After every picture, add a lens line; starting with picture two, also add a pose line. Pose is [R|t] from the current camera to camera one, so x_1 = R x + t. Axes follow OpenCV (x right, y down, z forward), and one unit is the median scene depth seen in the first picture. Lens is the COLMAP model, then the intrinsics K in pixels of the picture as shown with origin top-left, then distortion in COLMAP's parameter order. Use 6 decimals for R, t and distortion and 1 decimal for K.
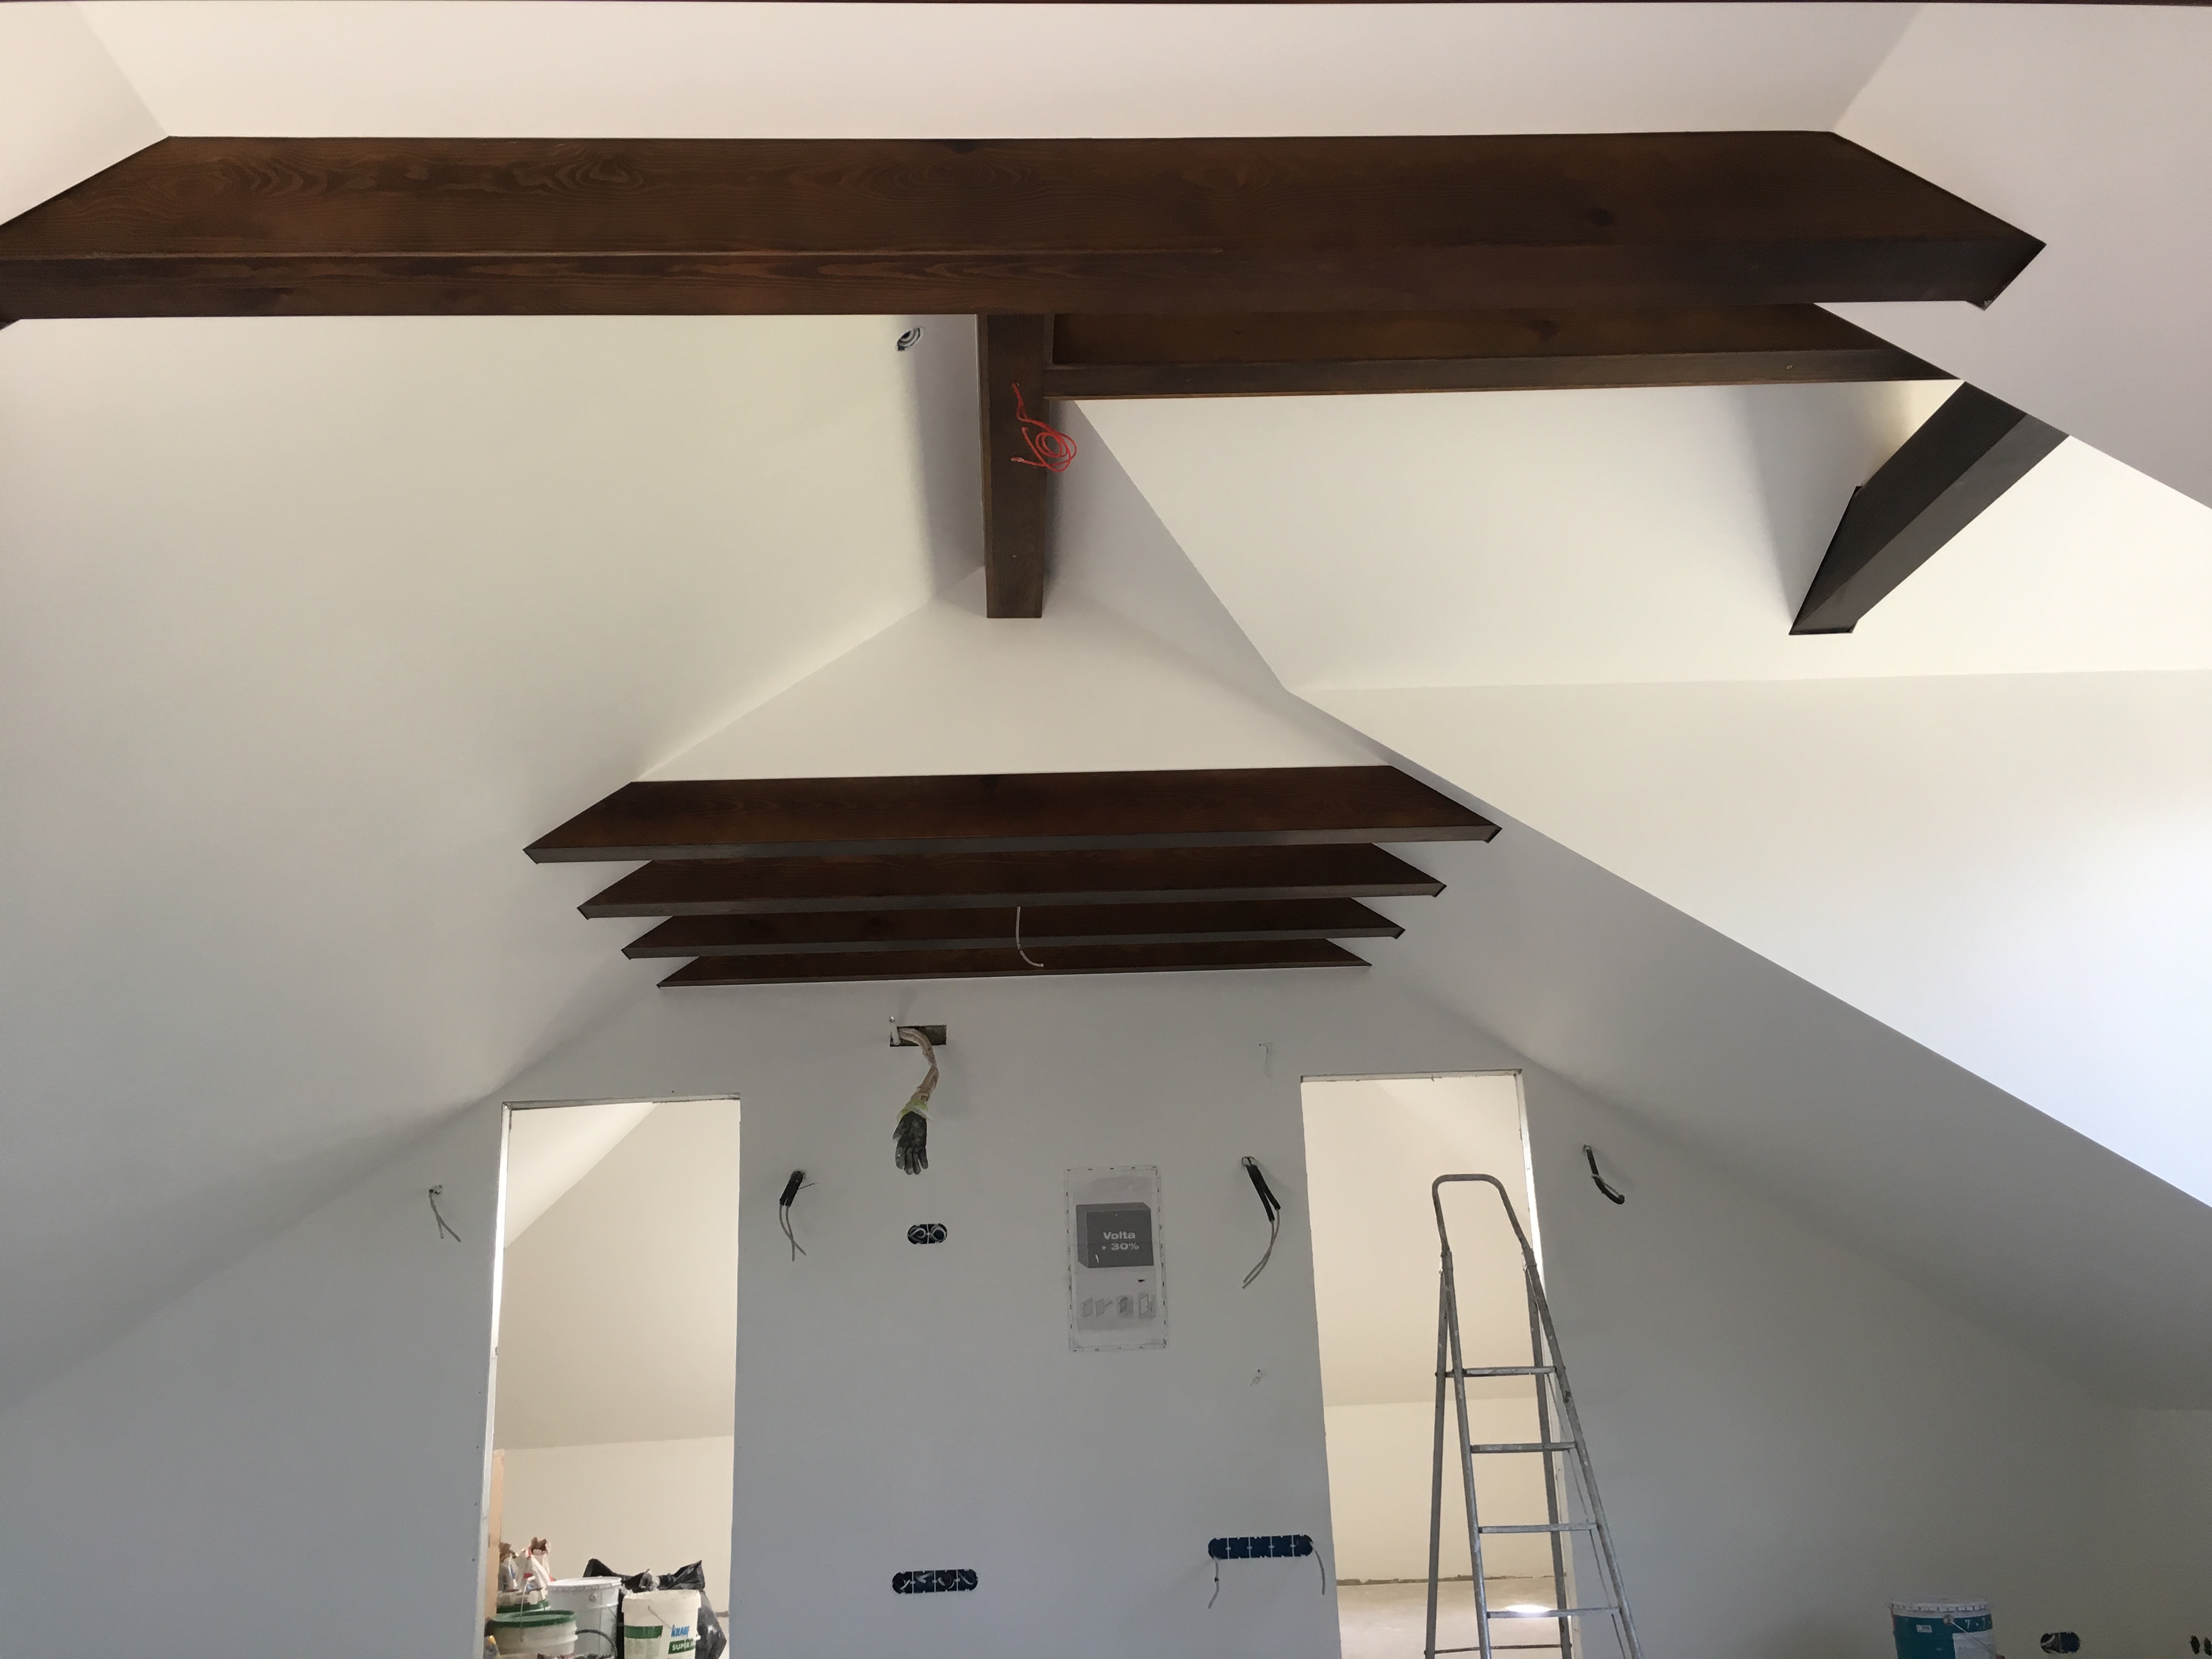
lens RADIAL K [[1886.9, 0, 1106.0], [0, 1886.9, 829.5], [0, 0, 1]] dist [0.090633, -0.132737]
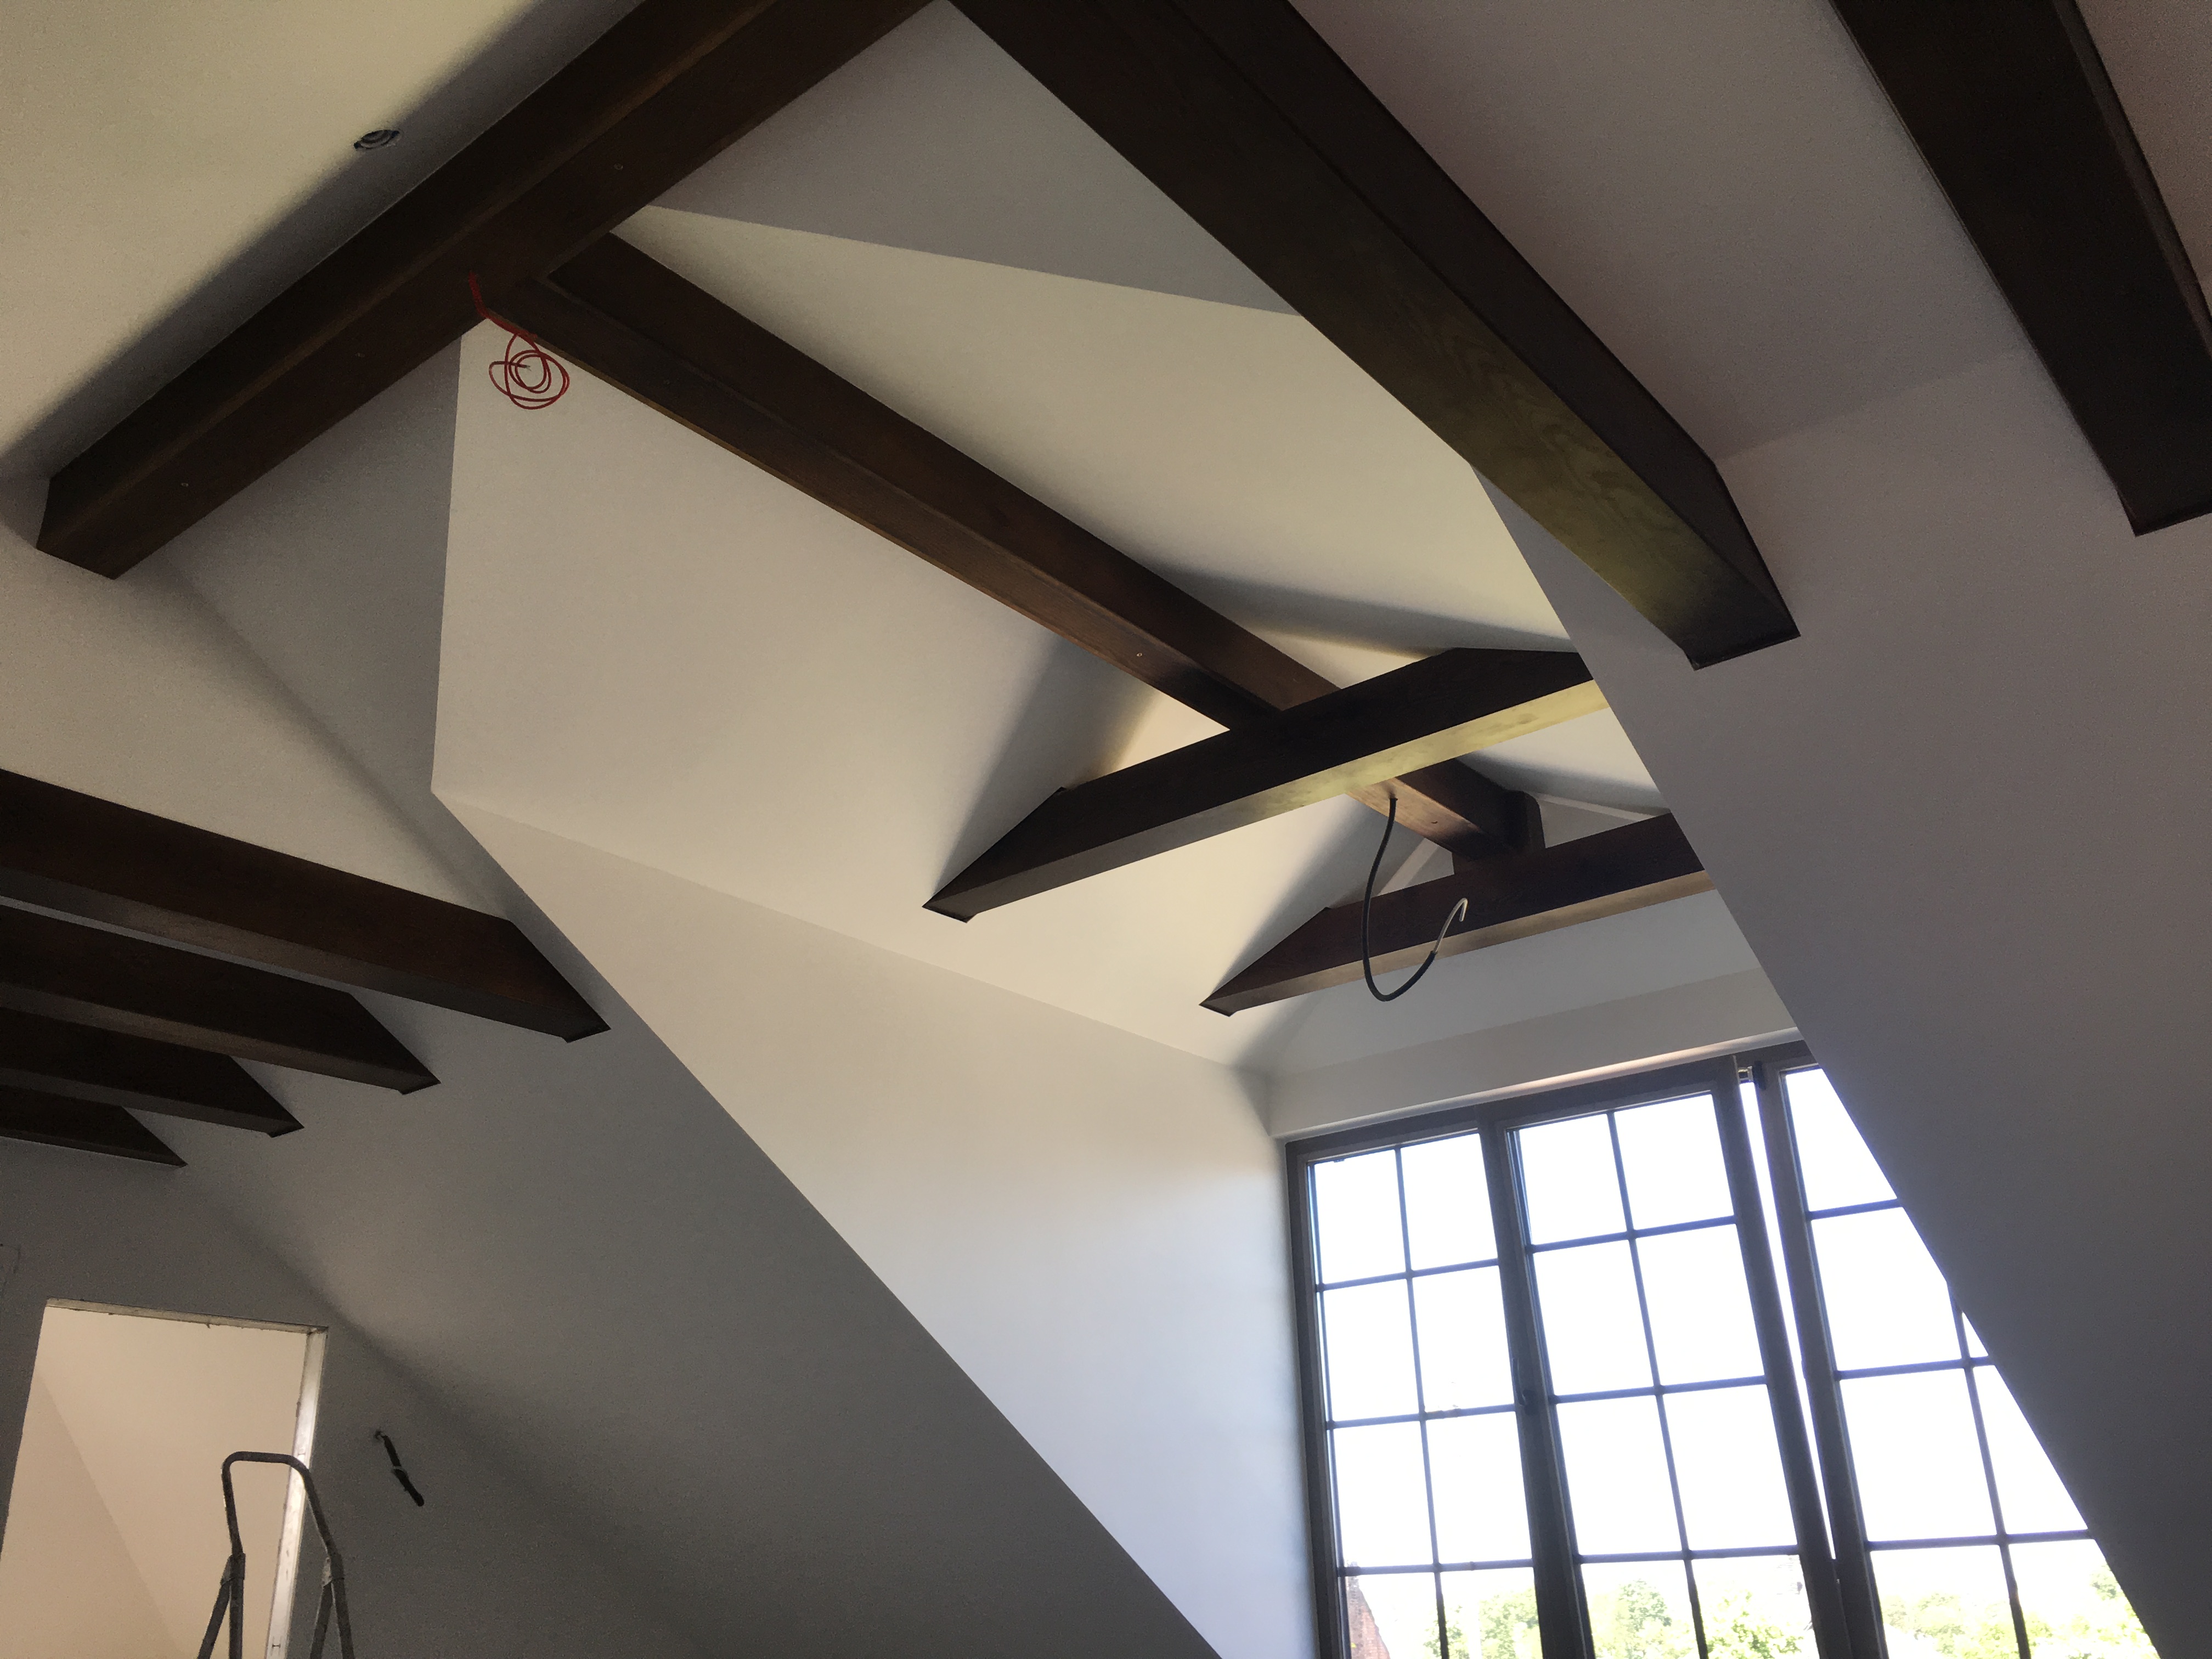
lens RADIAL K [[1886.9, 0, 1106.0], [0, 1886.9, 829.5], [0, 0, 1]] dist [0.090633, -0.132737]
pose [[0.659041, 0.315216, 0.682864, -0.202690], [-0.197879, 0.948618, -0.246915, 0.064616], [-0.725609, 0.027603, 0.687553, 0.199168]]
